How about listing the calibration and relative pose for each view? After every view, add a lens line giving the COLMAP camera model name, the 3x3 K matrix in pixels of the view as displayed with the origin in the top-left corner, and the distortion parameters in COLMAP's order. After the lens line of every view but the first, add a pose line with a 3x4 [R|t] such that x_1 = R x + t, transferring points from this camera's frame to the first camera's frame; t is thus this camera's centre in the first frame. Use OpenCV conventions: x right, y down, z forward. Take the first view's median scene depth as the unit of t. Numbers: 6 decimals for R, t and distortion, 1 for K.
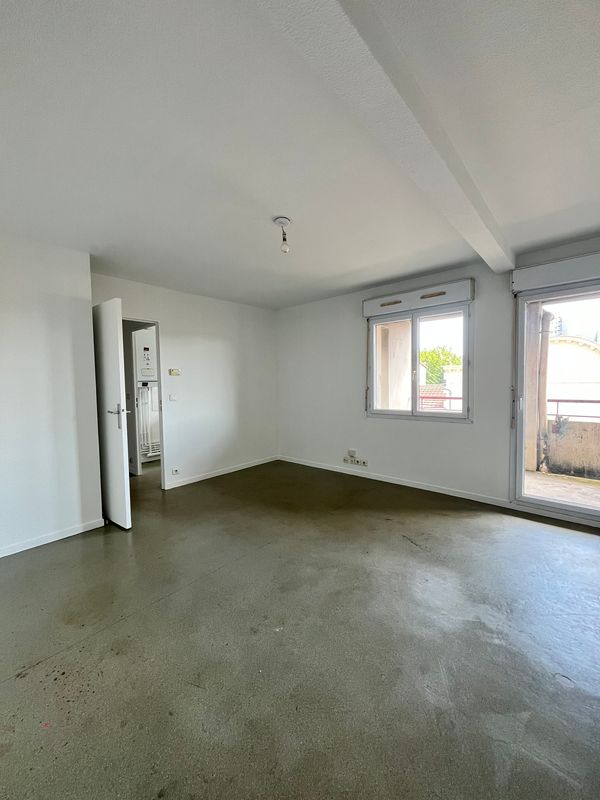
lens RADIAL K [[322.3, 0, 300.0], [0, 322.3, 400.0], [0, 0, 1]] dist [0.000714, 0.000249]
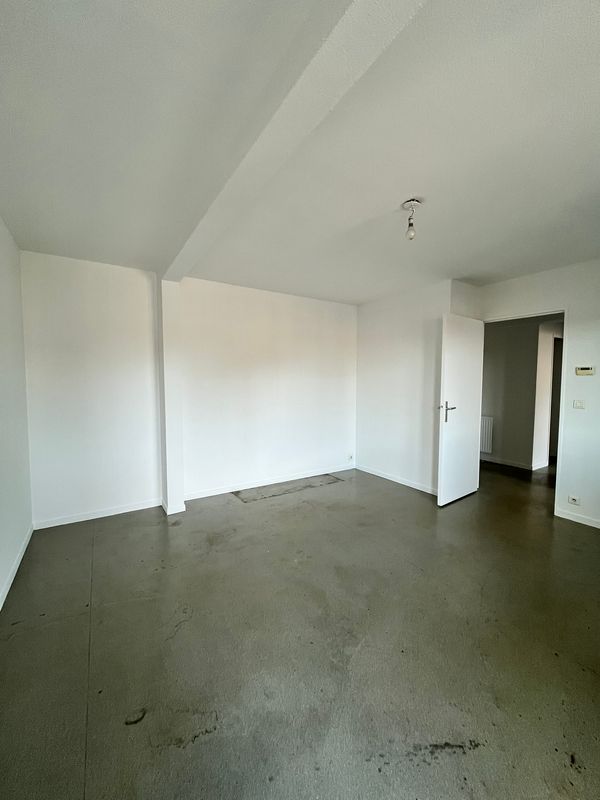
lens RADIAL K [[322.3, 0, 300.0], [0, 322.3, 400.0], [0, 0, 1]] dist [0.000714, 0.000249]
pose [[-0.274998, 0.074317, -0.958568, 0.754414], [-0.052889, 0.994329, 0.092263, -0.077234], [0.959989, 0.076069, -0.269508, 0.822233]]
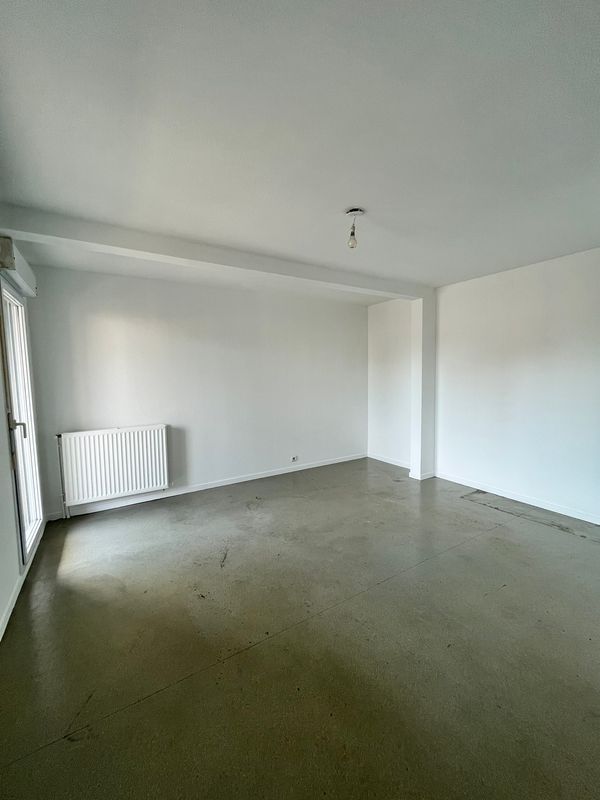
lens RADIAL K [[322.3, 0, 300.0], [0, 322.3, 400.0], [0, 0, 1]] dist [0.000714, 0.000249]
pose [[-0.959339, 0.007990, 0.282144, -0.132556], [0.046911, 0.990211, 0.131463, -0.132187], [-0.278332, 0.139353, -0.950322, 1.660438]]
